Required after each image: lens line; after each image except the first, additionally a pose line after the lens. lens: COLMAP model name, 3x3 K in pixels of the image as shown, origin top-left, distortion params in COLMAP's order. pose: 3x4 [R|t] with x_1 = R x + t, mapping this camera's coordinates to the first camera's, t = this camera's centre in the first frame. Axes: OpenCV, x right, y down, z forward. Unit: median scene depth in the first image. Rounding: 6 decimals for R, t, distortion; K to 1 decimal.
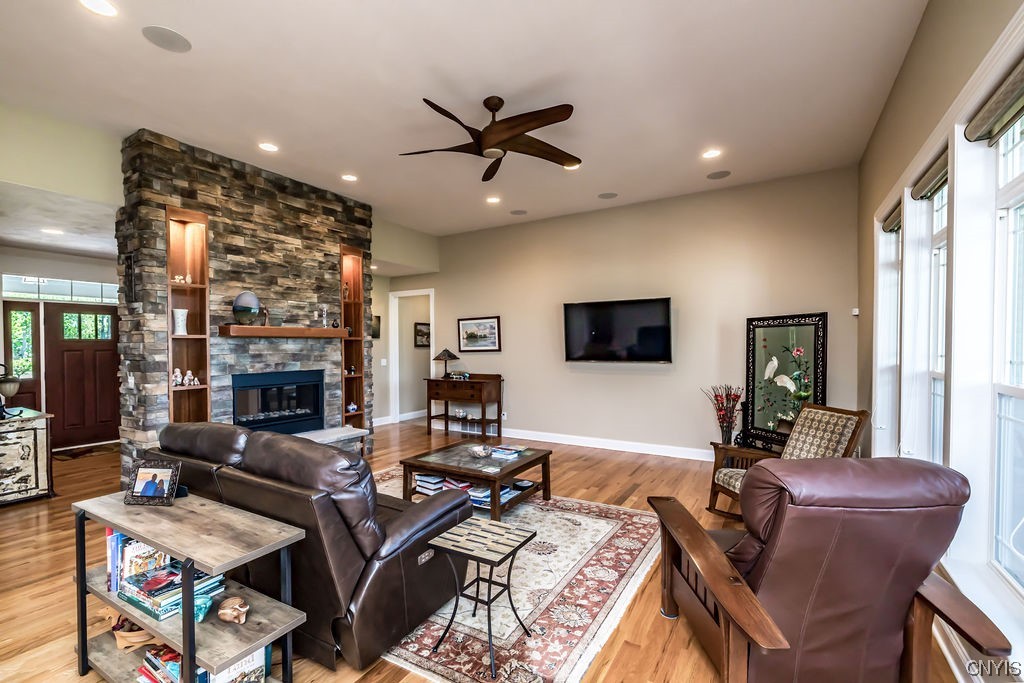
lens RADIAL K [[436.5, 0, 510.5], [0, 436.5, 349.7], [0, 0, 1]] dist [-0.000331, -0.000041]
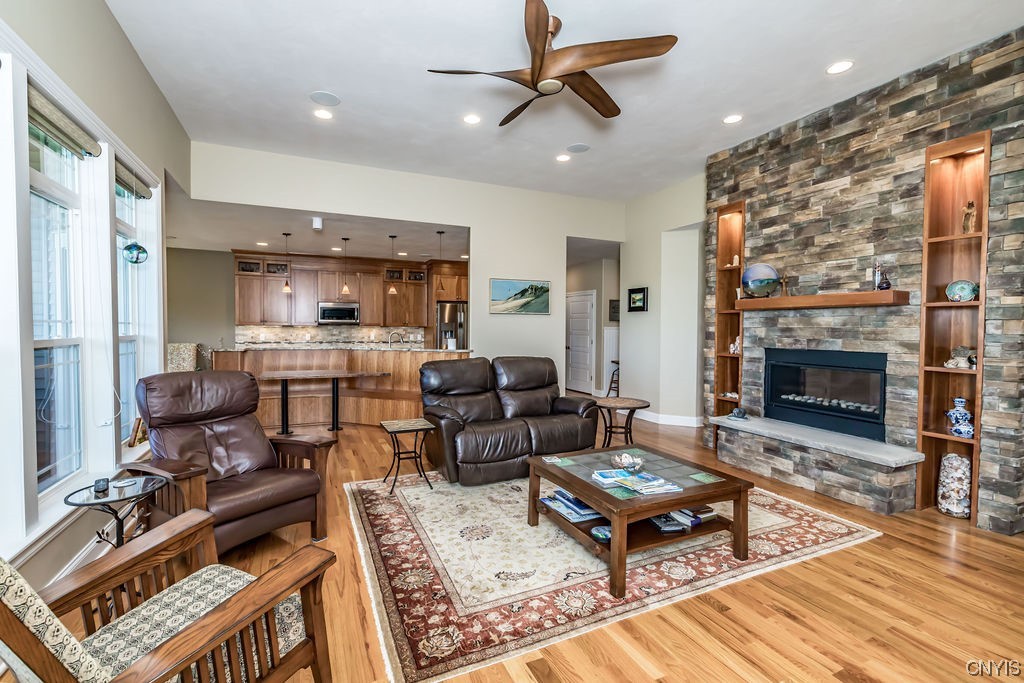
lens RADIAL K [[493.7, 0, 524.9], [0, 493.7, 340.1], [0, 0, 1]] dist [0.002724, 0.000481]
pose [[-0.562250, 0.021081, -0.826699, 0.560067], [-0.011219, 0.999389, 0.033115, 0.007185], [0.826891, 0.027893, -0.561669, 1.072153]]
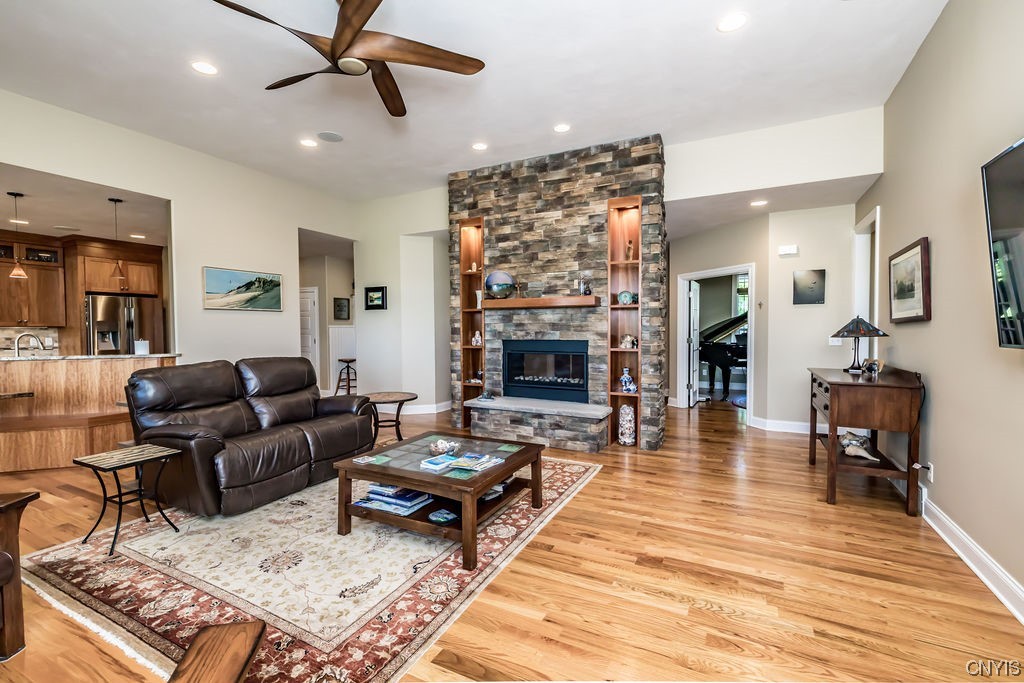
lens RADIAL K [[451.4, 0, 543.4], [0, 451.4, 342.2], [0, 0, 1]] dist [-0.000142, 0.000002]
pose [[0.098162, 0.034074, -0.994587, 0.590144], [-0.003516, 0.999419, 0.033892, 0.018356], [0.995164, 0.000170, 0.098224, 0.897280]]
